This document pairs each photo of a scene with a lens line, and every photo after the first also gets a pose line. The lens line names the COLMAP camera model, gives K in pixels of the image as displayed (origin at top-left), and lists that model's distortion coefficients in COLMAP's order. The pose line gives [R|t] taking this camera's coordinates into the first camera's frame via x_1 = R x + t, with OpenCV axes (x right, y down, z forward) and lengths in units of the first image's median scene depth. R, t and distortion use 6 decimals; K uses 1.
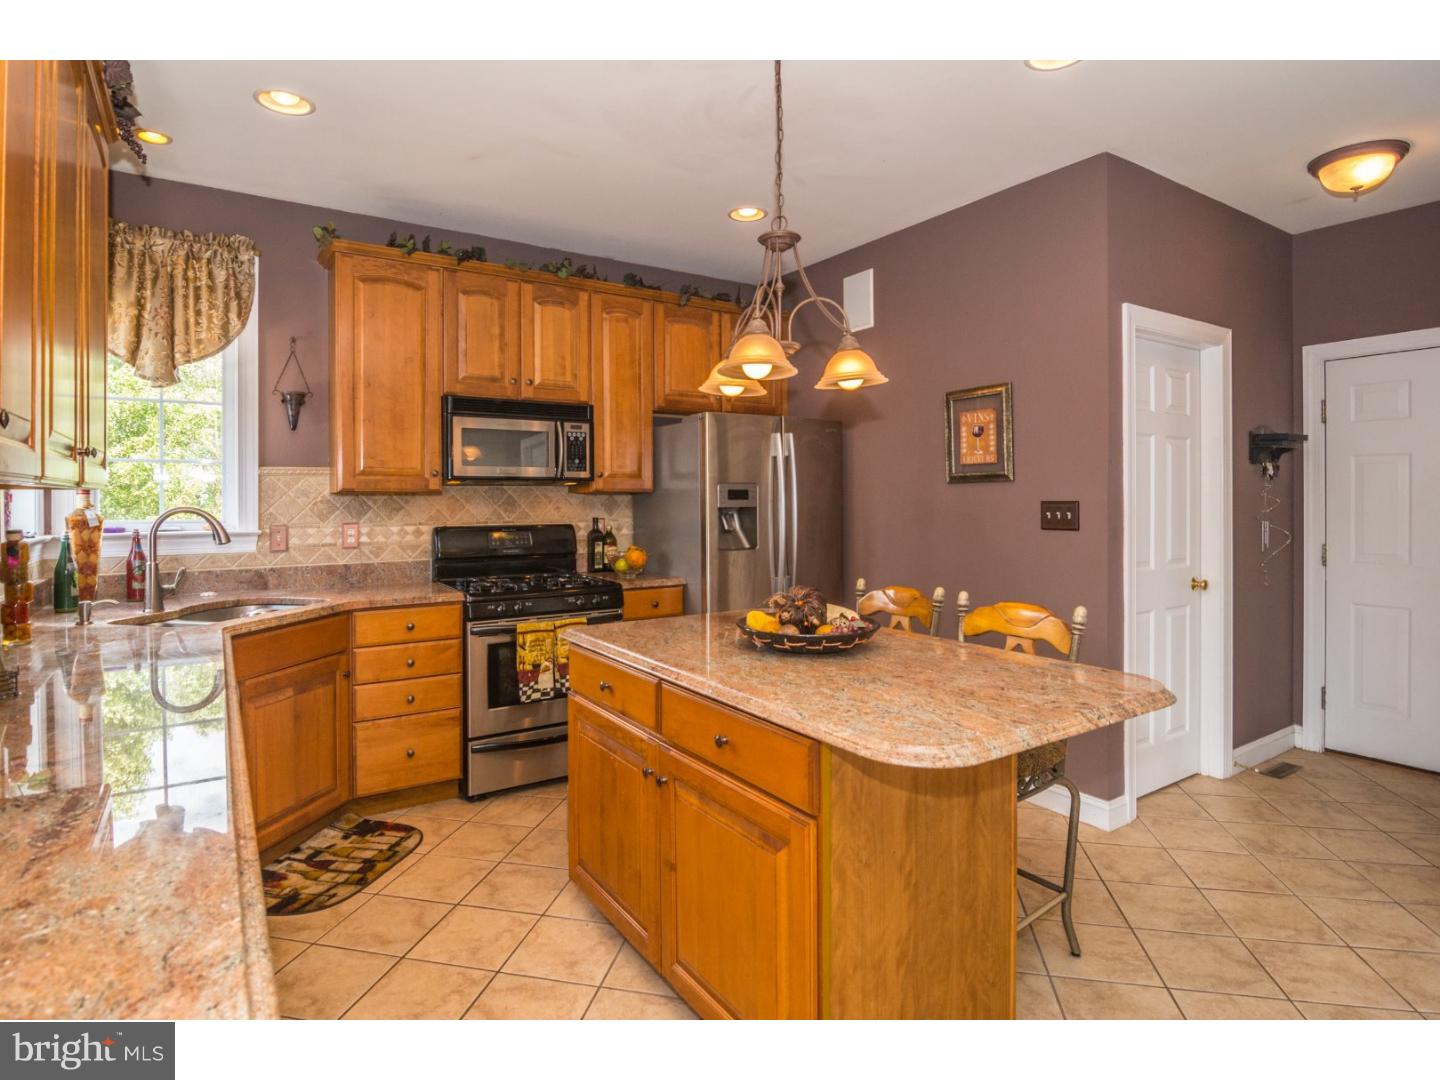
lens RADIAL K [[771.3, 0, 710.7], [0, 771.3, 495.0], [0, 0, 1]] dist [-0.005759, -0.012464]
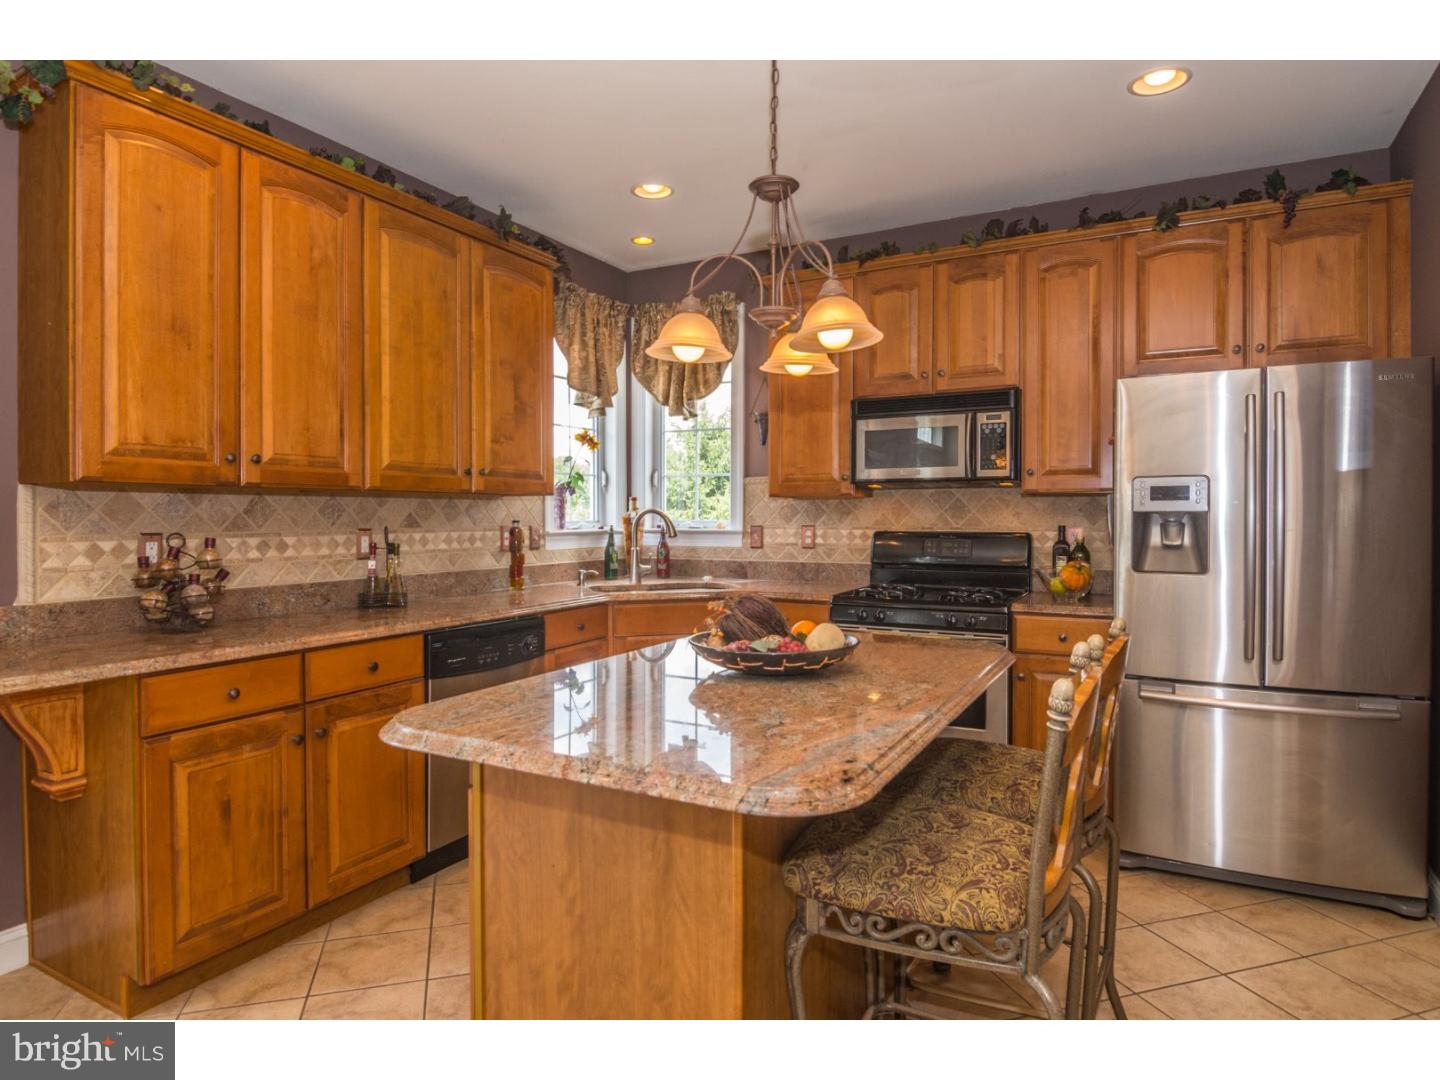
lens RADIAL K [[857.1, 0, 715.9], [0, 857.1, 513.3], [0, 0, 1]] dist [0.003020, 0.000434]
pose [[0.468557, 0.000785, -0.883433, 0.560028], [0.001259, 0.999998, 0.001556, 0.017098], [0.883432, -0.001841, 0.468555, 0.310328]]
